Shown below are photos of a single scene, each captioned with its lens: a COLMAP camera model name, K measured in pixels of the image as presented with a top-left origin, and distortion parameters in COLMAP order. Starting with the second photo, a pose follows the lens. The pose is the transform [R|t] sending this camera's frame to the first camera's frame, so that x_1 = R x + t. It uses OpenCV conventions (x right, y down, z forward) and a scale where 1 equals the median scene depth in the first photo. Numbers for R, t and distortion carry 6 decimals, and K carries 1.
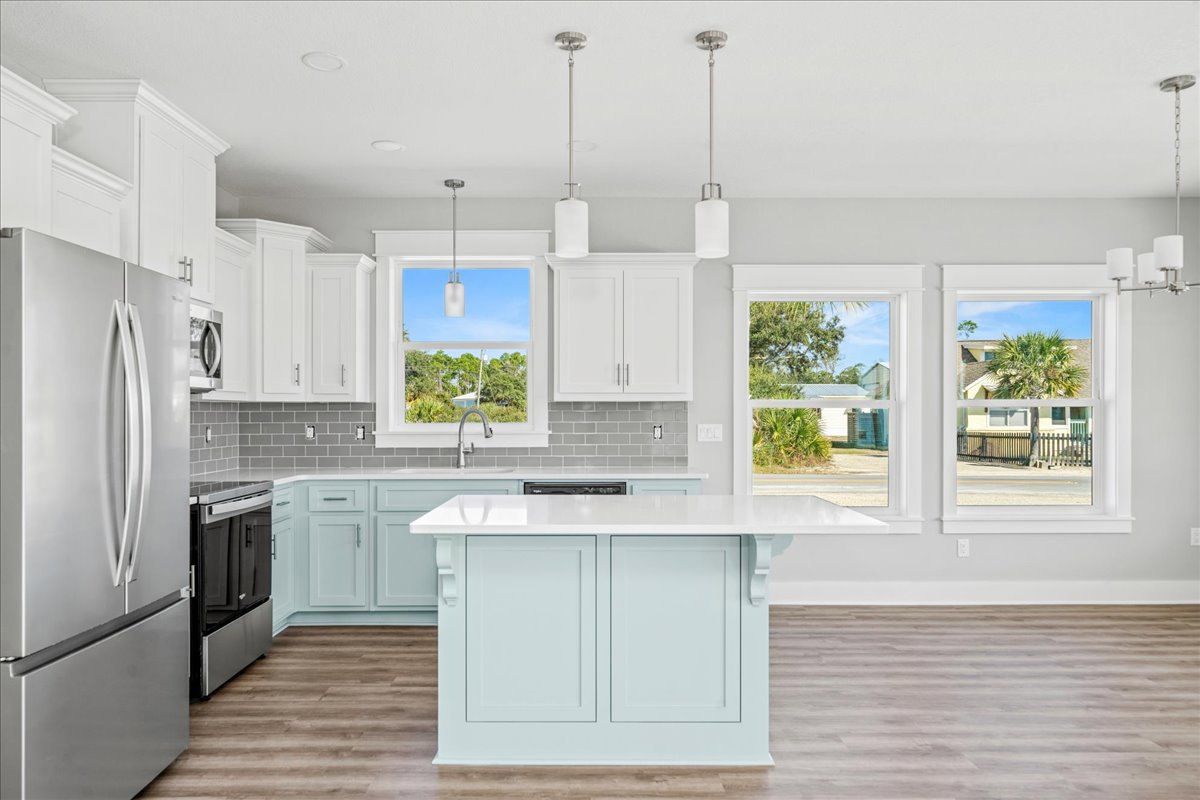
lens RADIAL K [[849.7, 0, 624.3], [0, 849.7, 414.8], [0, 0, 1]] dist [0.003368, -0.001033]
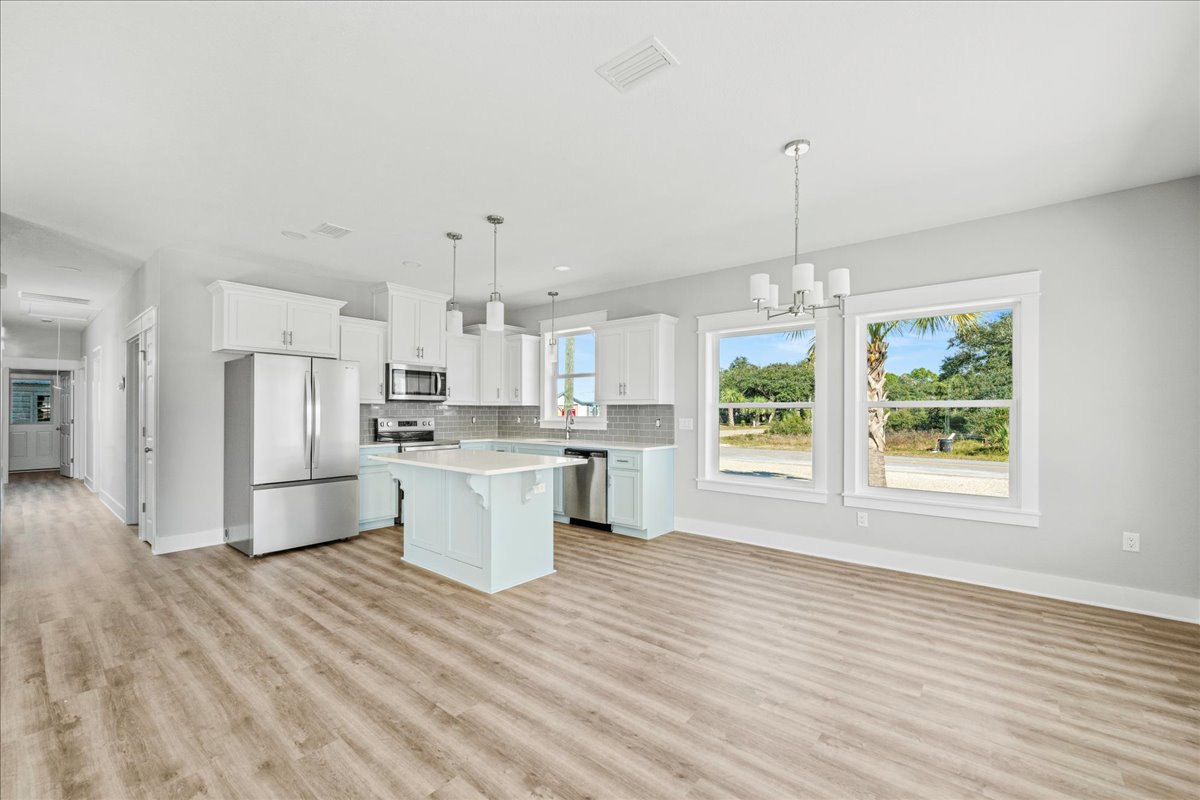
lens RADIAL K [[529.0, 0, 591.7], [0, 529.0, 410.0], [0, 0, 1]] dist [-0.001752, 0.000008]
pose [[0.736520, 0.001073, -0.676415, 0.664978], [-0.005149, 0.999979, -0.004020, 0.000055], [0.676396, 0.006444, 0.736510, 0.158147]]
